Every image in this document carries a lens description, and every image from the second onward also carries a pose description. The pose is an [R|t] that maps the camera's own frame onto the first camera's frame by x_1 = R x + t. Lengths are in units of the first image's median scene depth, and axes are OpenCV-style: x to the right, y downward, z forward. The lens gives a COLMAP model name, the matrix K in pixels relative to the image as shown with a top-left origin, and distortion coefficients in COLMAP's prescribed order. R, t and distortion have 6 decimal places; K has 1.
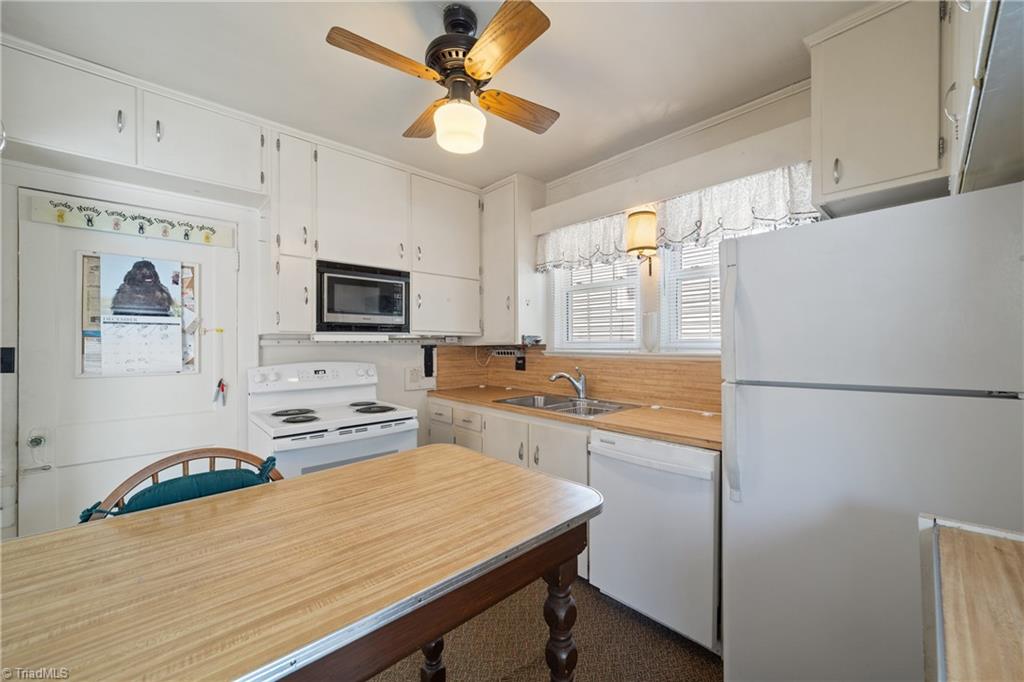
lens RADIAL K [[395.6, 0, 516.7], [0, 395.6, 342.5], [0, 0, 1]] dist [-0.018575, 0.003788]
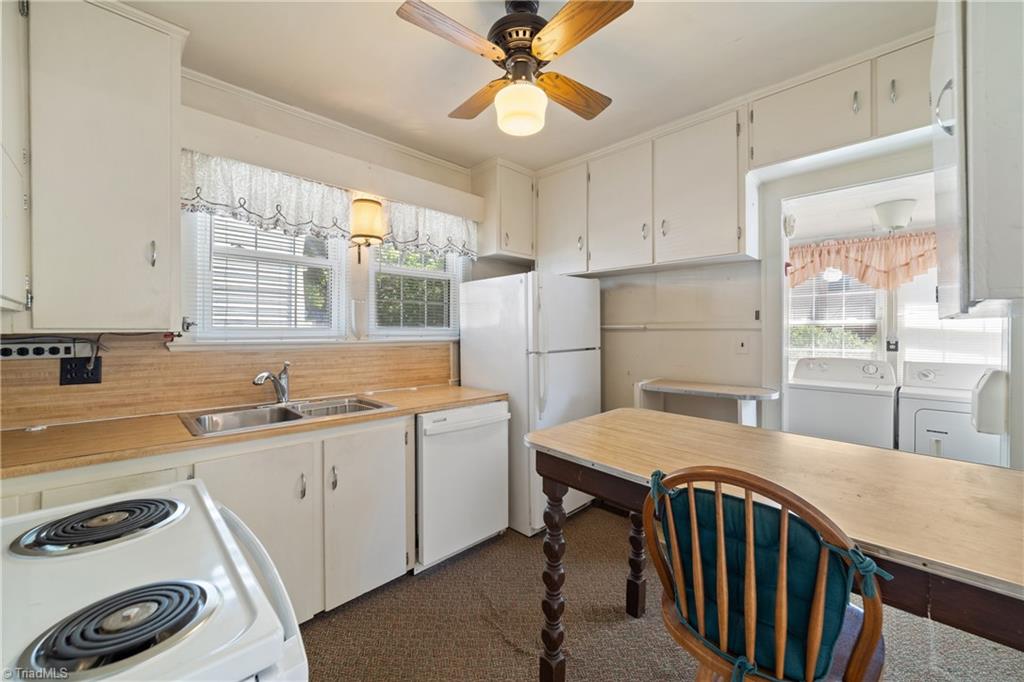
lens RADIAL K [[395.6, 0, 516.9], [0, 395.6, 333.3], [0, 0, 1]] dist [-0.018575, 0.003788]
pose [[-0.033129, -0.000057, 0.999451, -0.708358], [-0.002979, 0.999996, -0.000042, 0.006627], [-0.999447, -0.002978, -0.033129, 0.666574]]
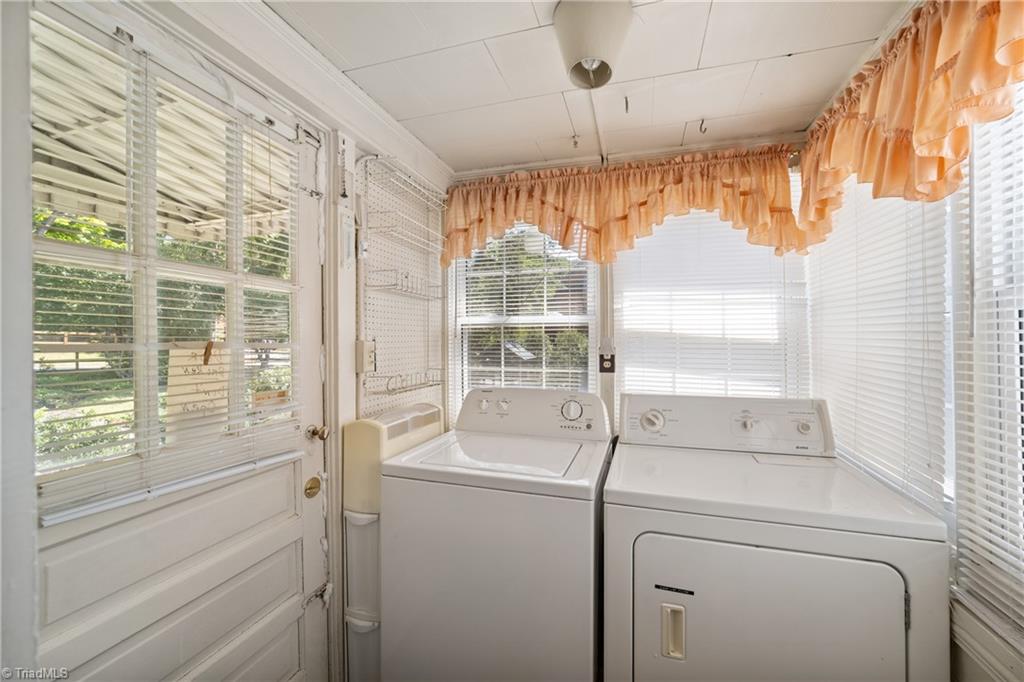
lens RADIAL K [[395.6, 0, 517.0], [0, 395.6, 334.4], [0, 0, 1]] dist [-0.018575, 0.003788]
pose [[-0.496491, 0.006873, 0.868014, 0.028811], [0.004401, 0.999976, -0.005400, -0.005717], [-0.868031, 0.001139, -0.496510, -0.156776]]
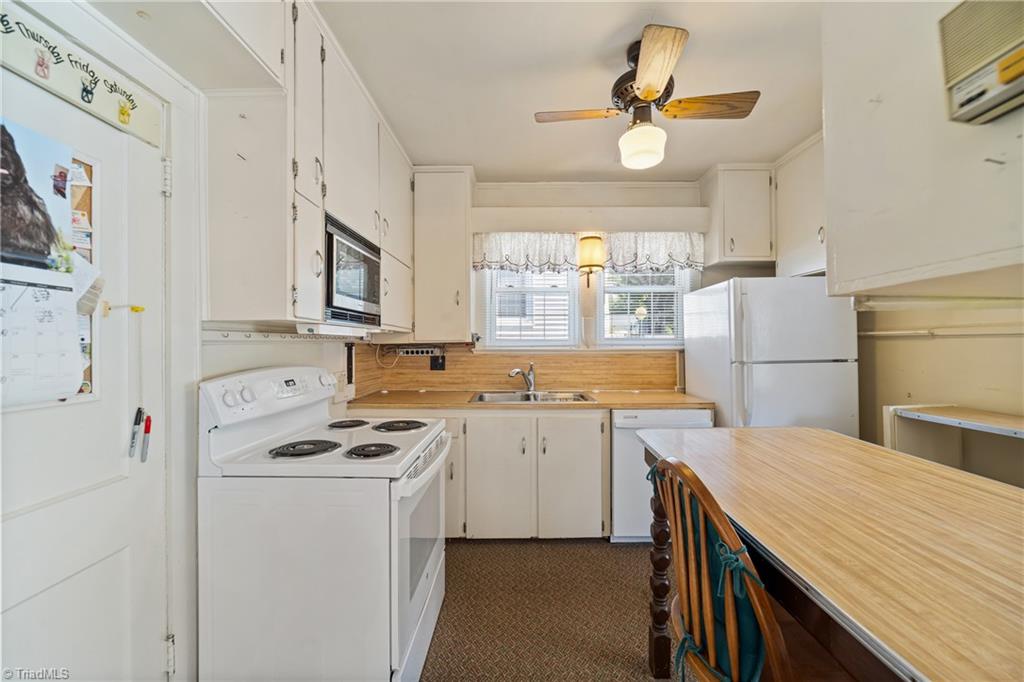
lens RADIAL K [[395.6, 0, 520.4], [0, 395.6, 341.1], [0, 0, 1]] dist [-0.018575, 0.003788]
pose [[0.685182, 0.007022, 0.728338, -0.764322], [-0.001310, 0.999964, -0.008409, 0.012672], [-0.728371, 0.004807, 0.685166, 0.310431]]
